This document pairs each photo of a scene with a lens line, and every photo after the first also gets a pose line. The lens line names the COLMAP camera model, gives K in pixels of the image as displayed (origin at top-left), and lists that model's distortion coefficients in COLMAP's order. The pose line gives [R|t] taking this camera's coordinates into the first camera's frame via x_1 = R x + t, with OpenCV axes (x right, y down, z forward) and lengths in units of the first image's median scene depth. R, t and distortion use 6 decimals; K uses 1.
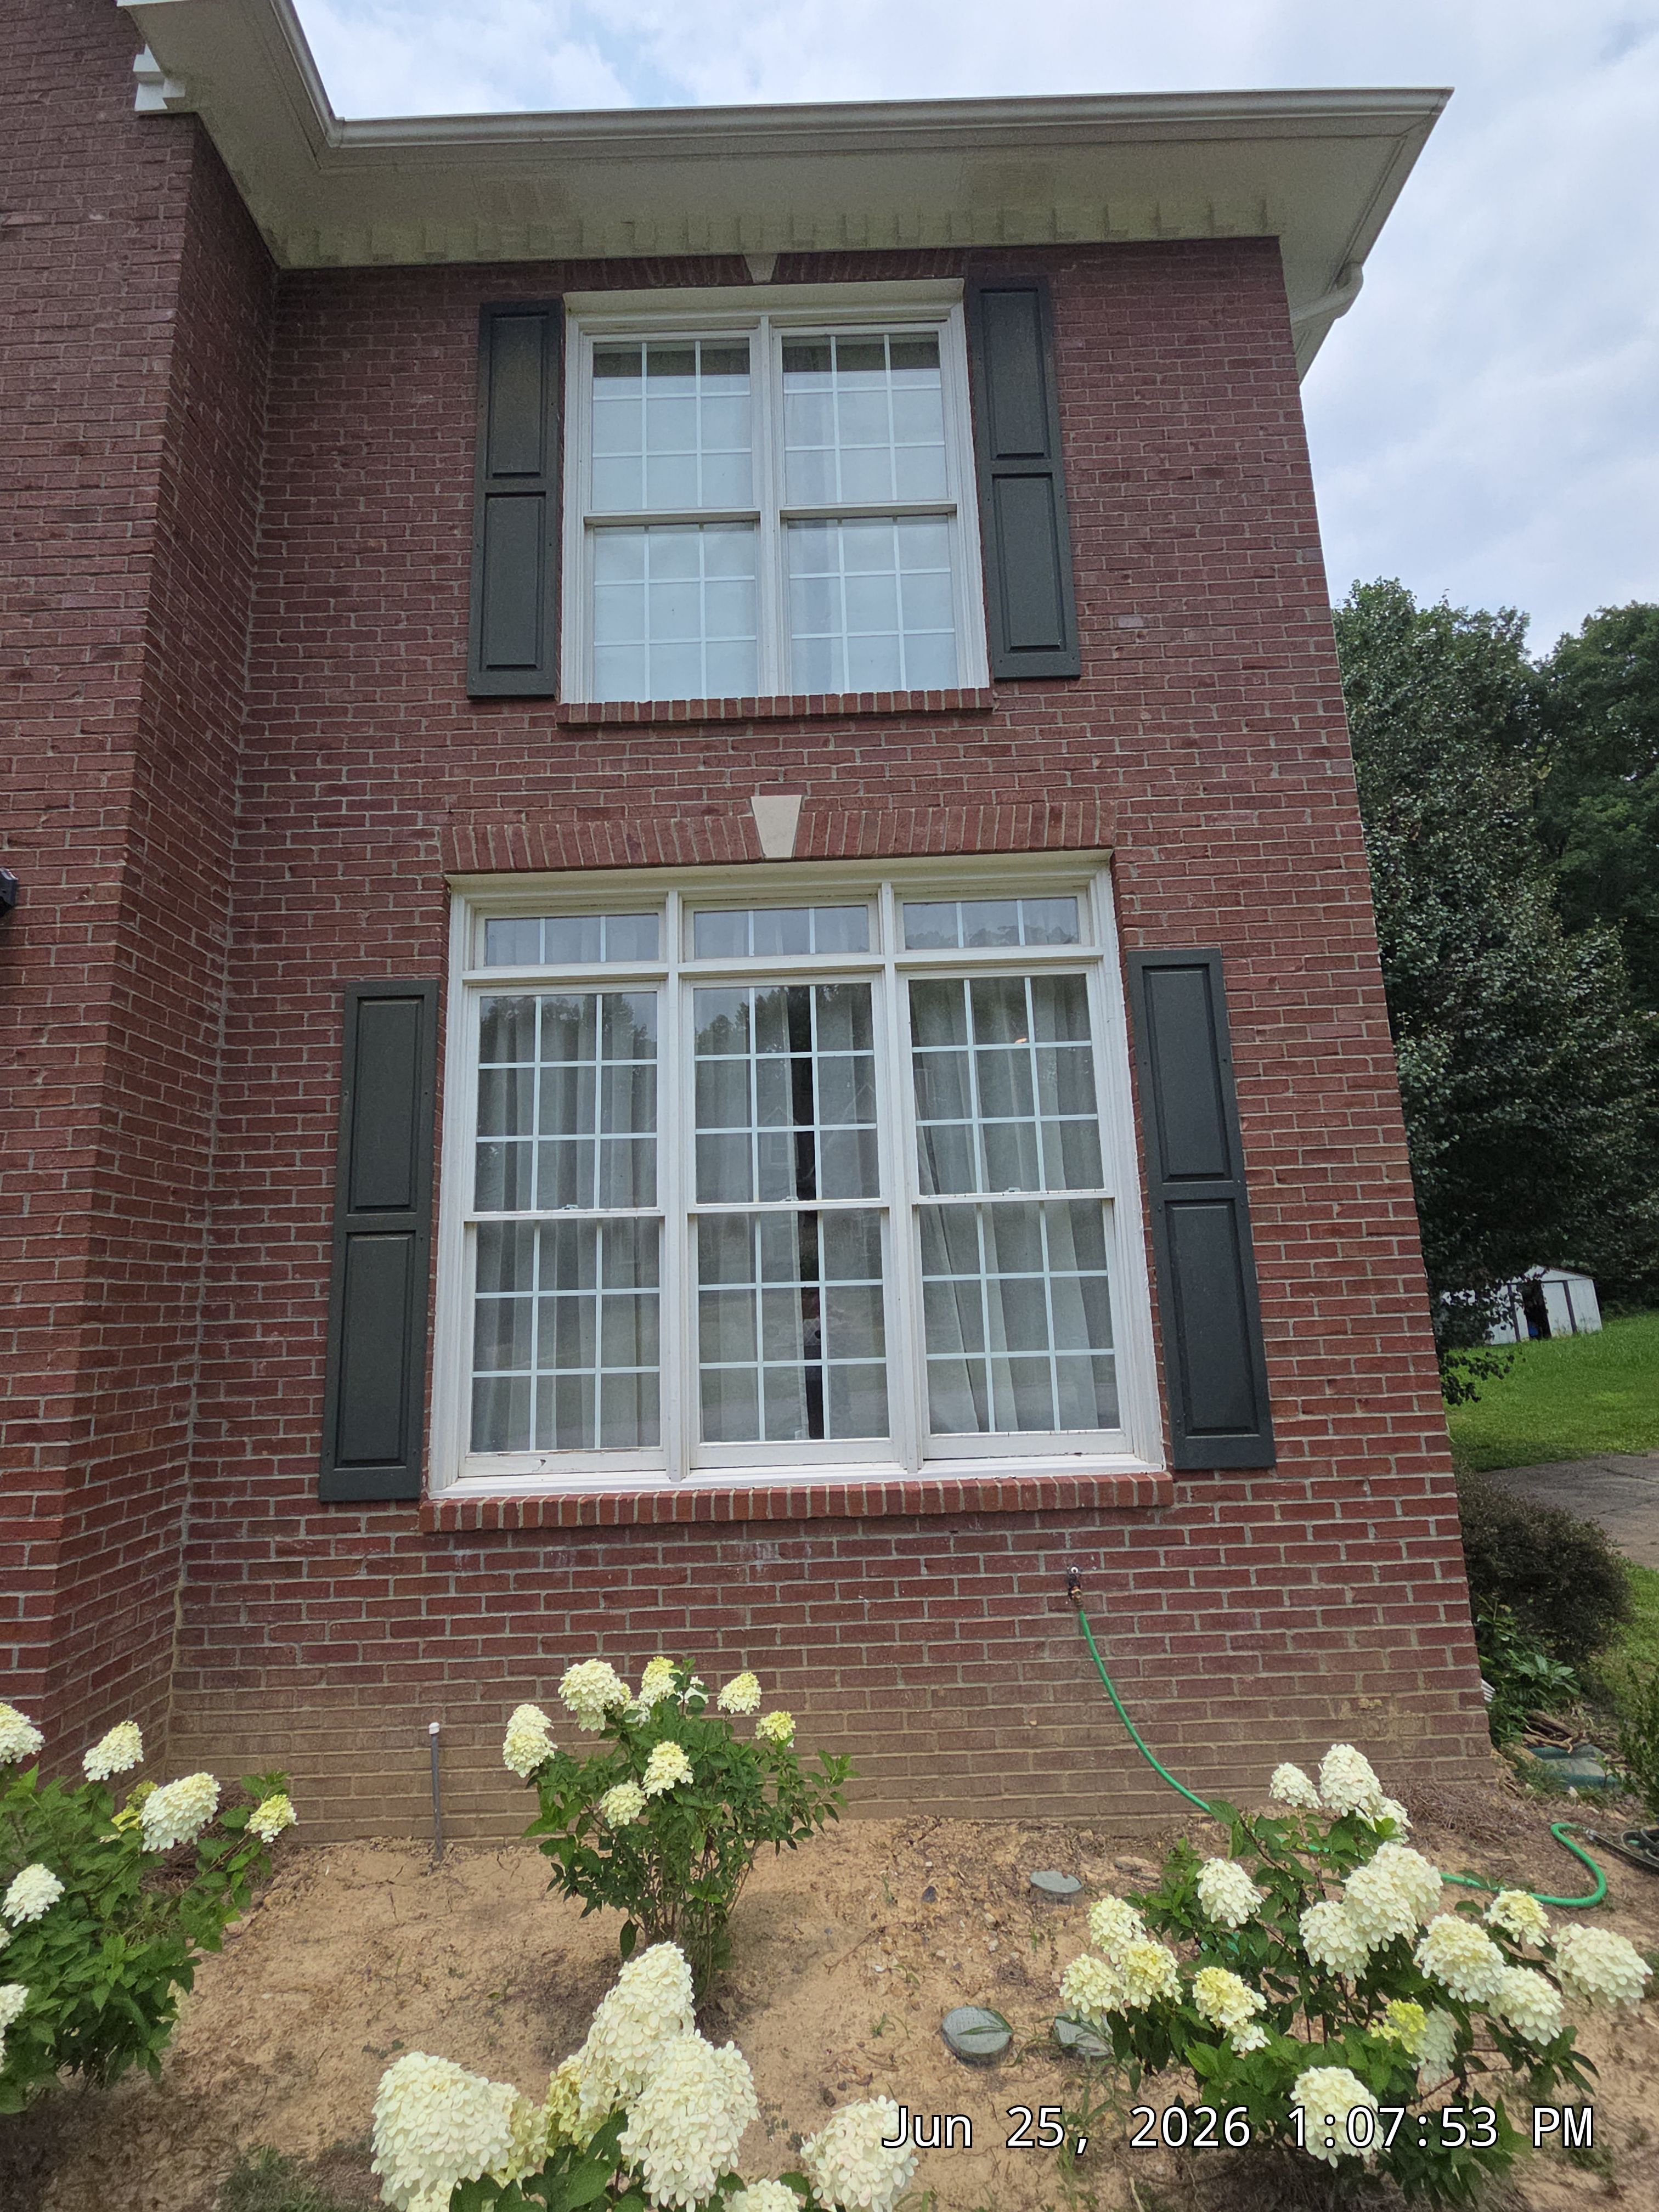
lens RADIAL K [[952.3, 0, 829.5], [0, 952.3, 1106.0], [0, 0, 1]] dist [0.001914, -0.004953]
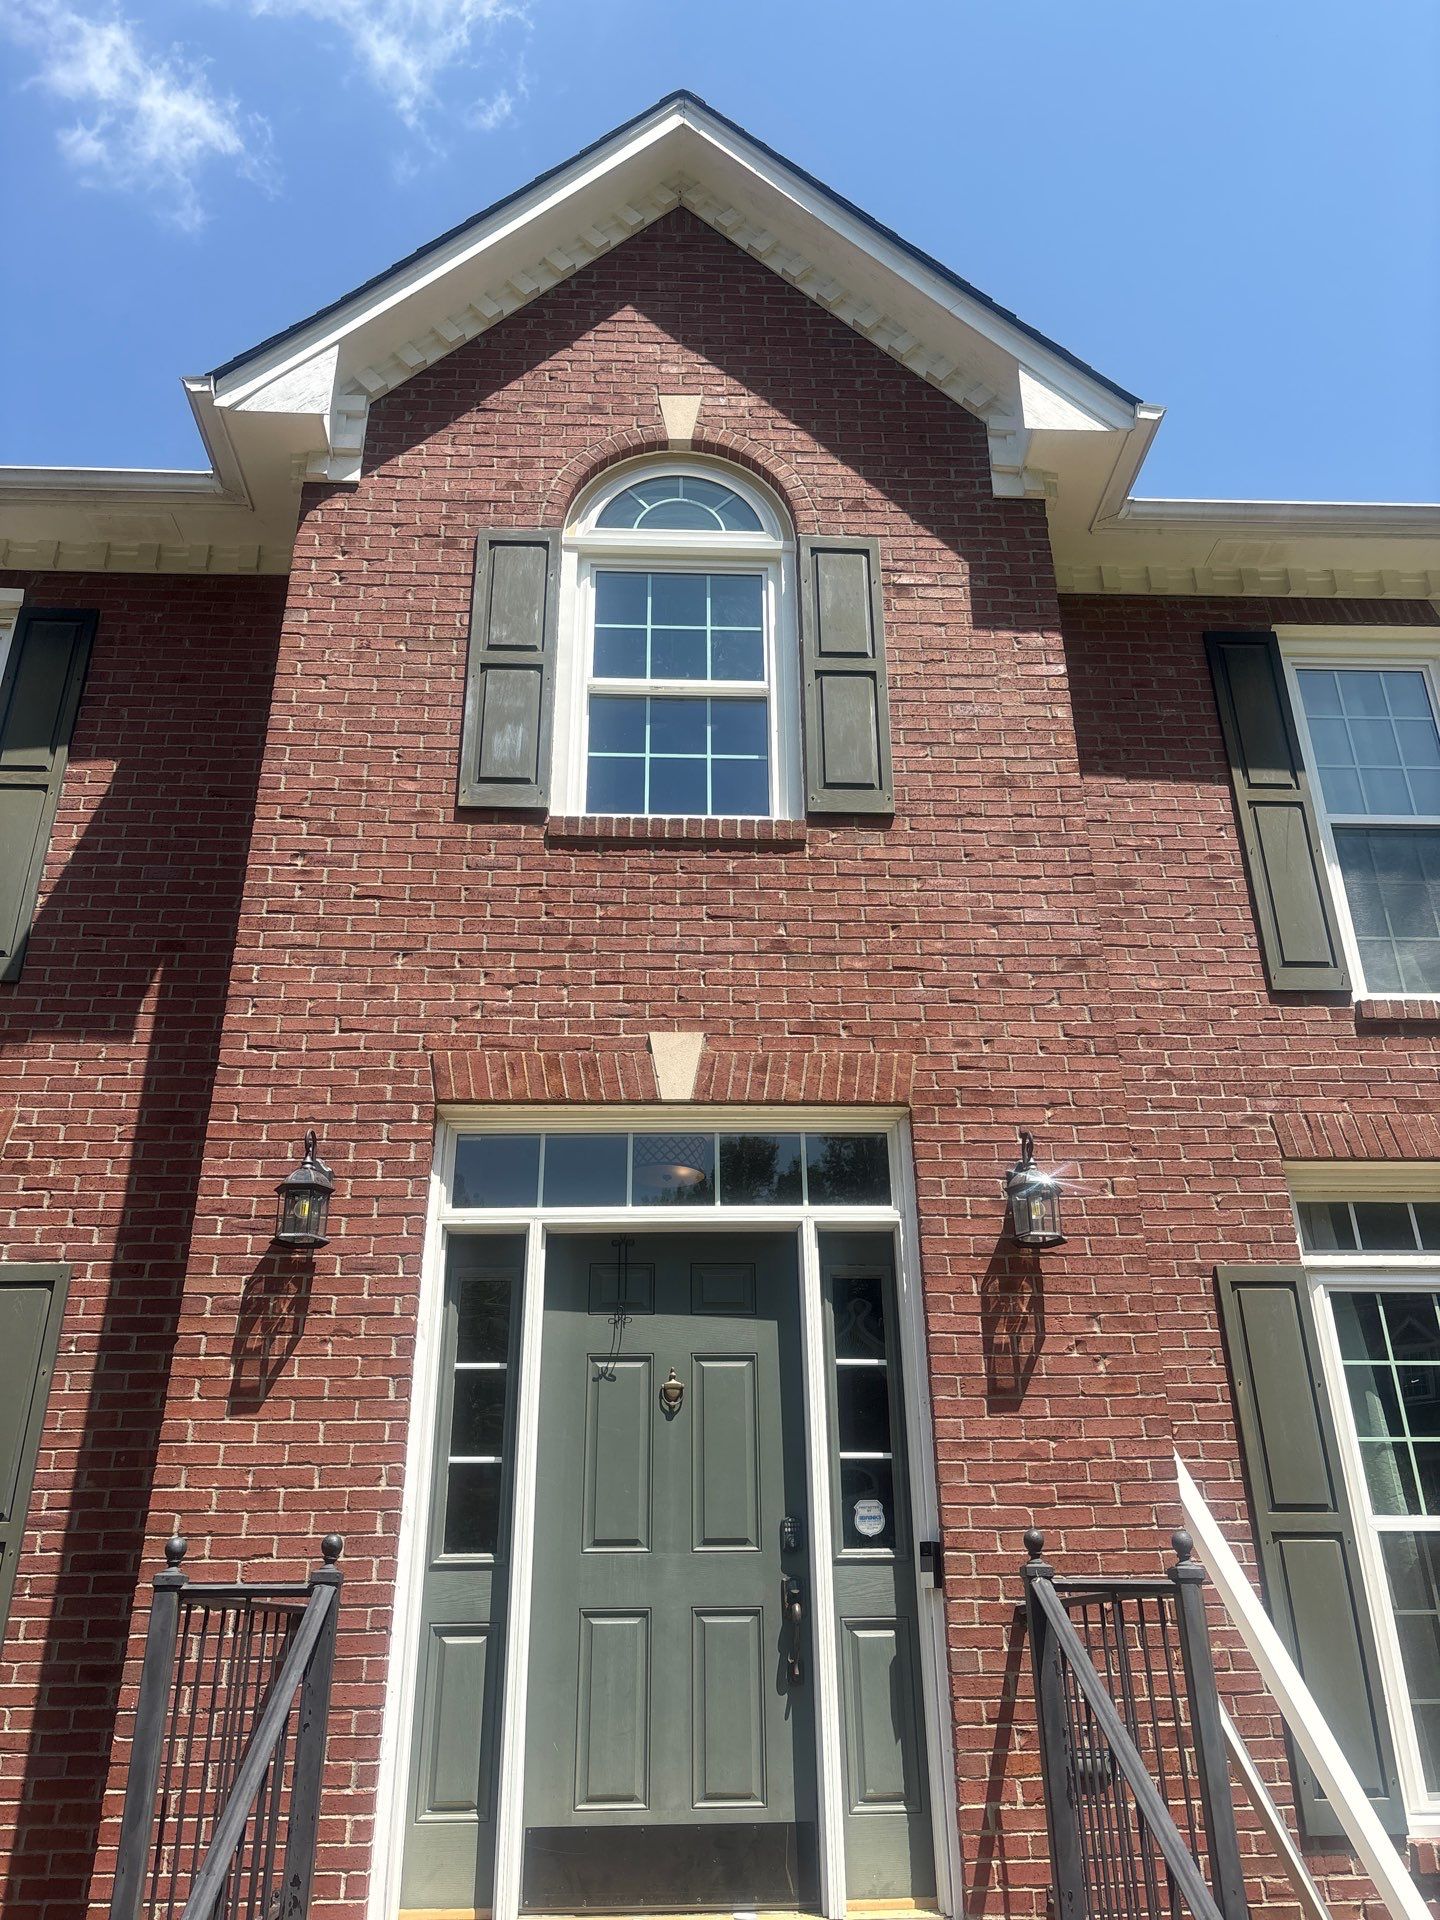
lens RADIAL K [[1408.7, 0, 720.0], [0, 1408.7, 960.0], [0, 0, 1]] dist [0.003641, -0.007697]
pose [[0.998588, 0.041285, 0.033431, -1.060393], [-0.030704, 0.962094, -0.270986, -0.021066], [-0.043351, 0.269576, 0.962003, -0.485959]]
